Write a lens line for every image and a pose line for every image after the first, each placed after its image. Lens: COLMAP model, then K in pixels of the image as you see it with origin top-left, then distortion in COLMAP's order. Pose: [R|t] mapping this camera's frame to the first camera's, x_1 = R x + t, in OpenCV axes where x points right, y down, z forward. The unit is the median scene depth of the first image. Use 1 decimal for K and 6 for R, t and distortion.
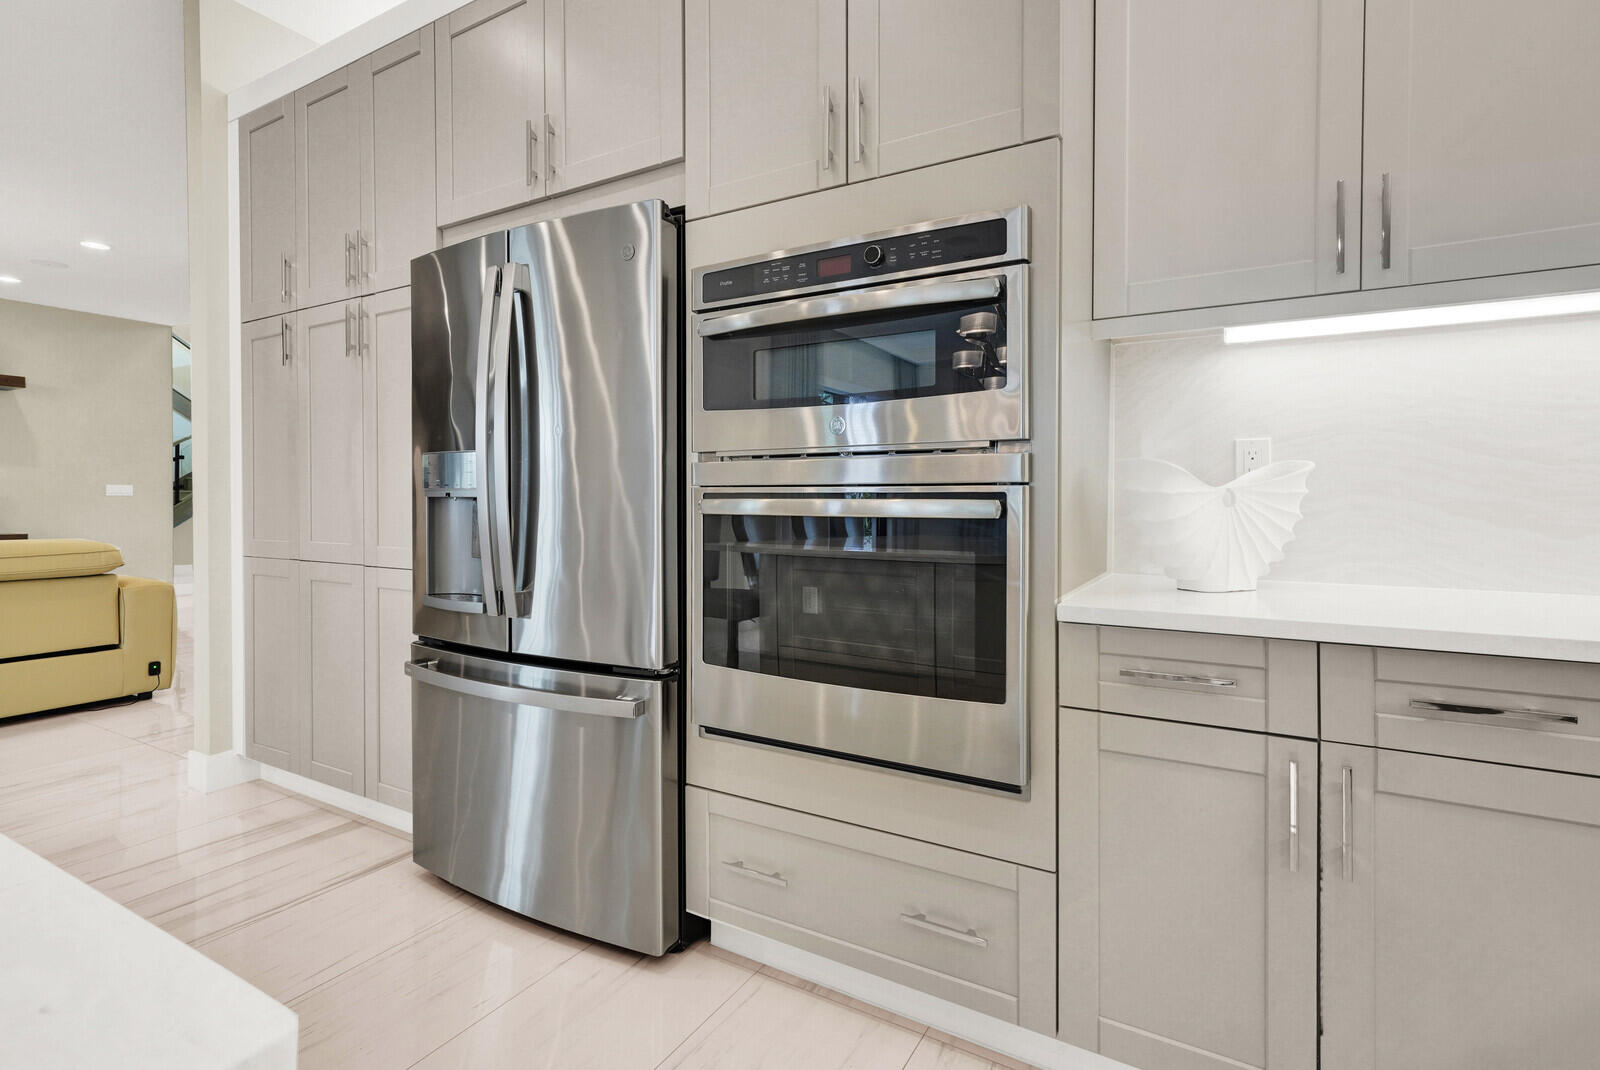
lens RADIAL K [[755.0, 0, 820.5], [0, 755.0, 502.0], [0, 0, 1]] dist [0.001930, -0.000183]
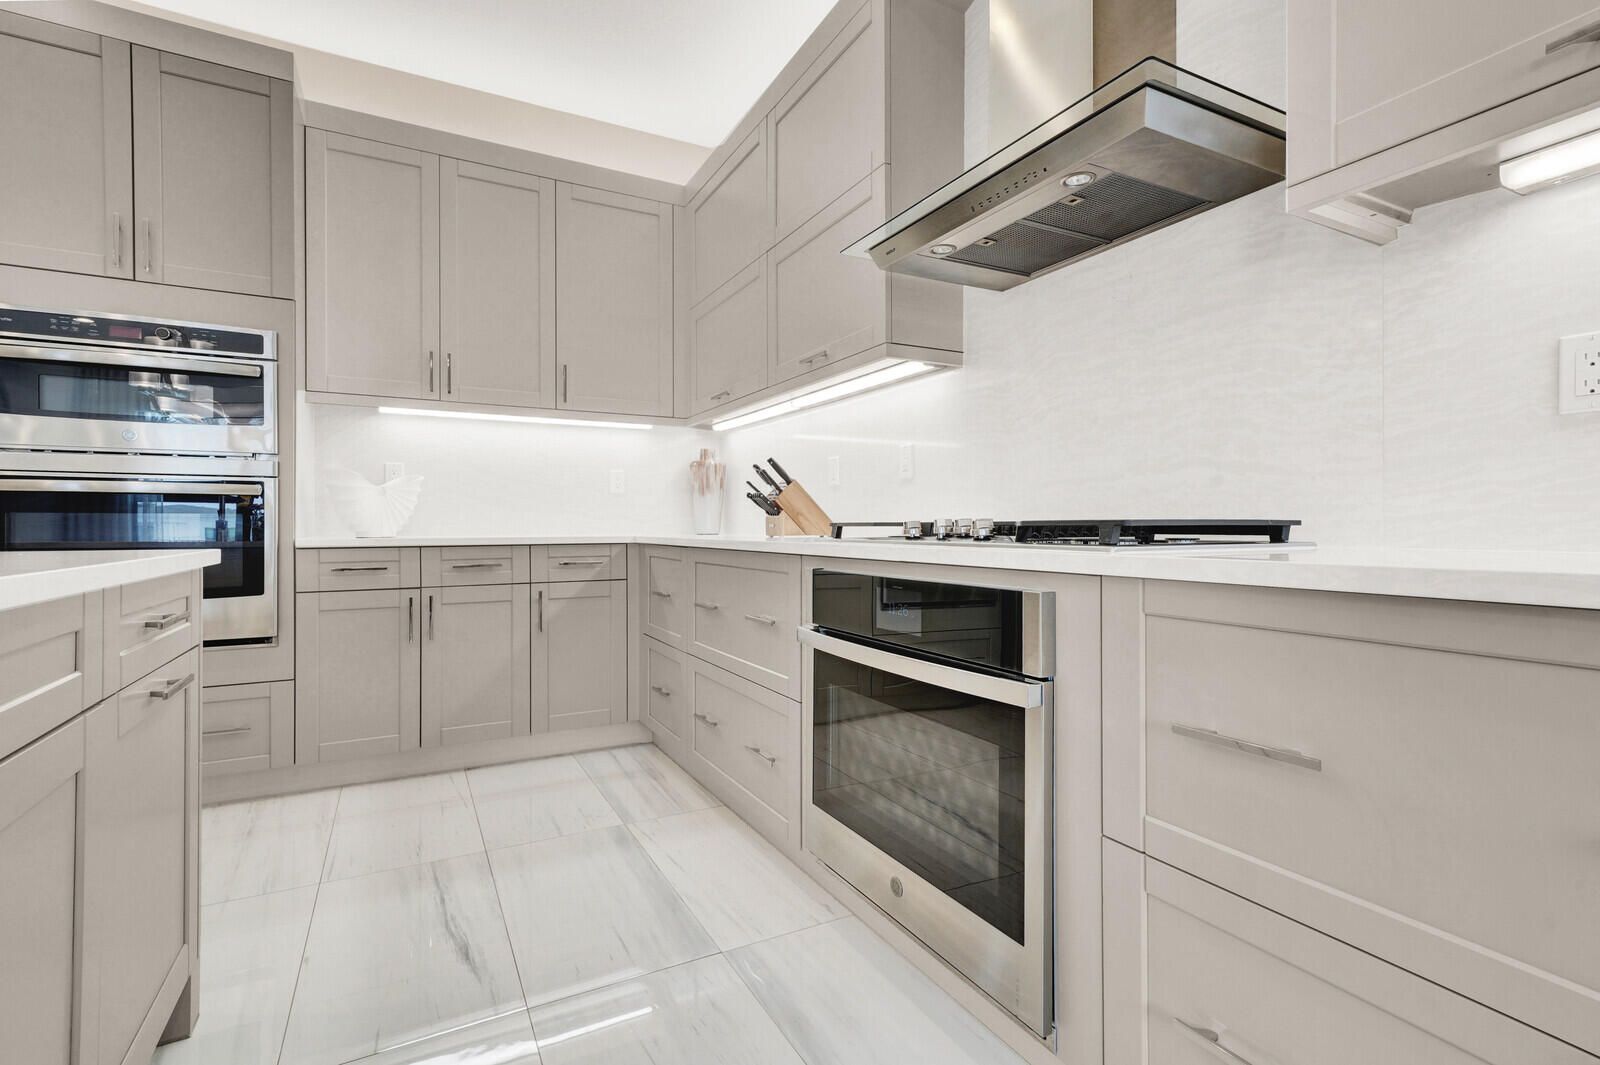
lens RADIAL K [[755.0, 0, 799.8], [0, 755.0, 529.7], [0, 0, 1]] dist [0.001930, -0.000183]
pose [[0.535632, -0.002948, 0.844446, -0.626669], [0.006062, 0.999982, -0.000355, 0.115778], [-0.844430, 0.005309, 0.535640, -1.129209]]
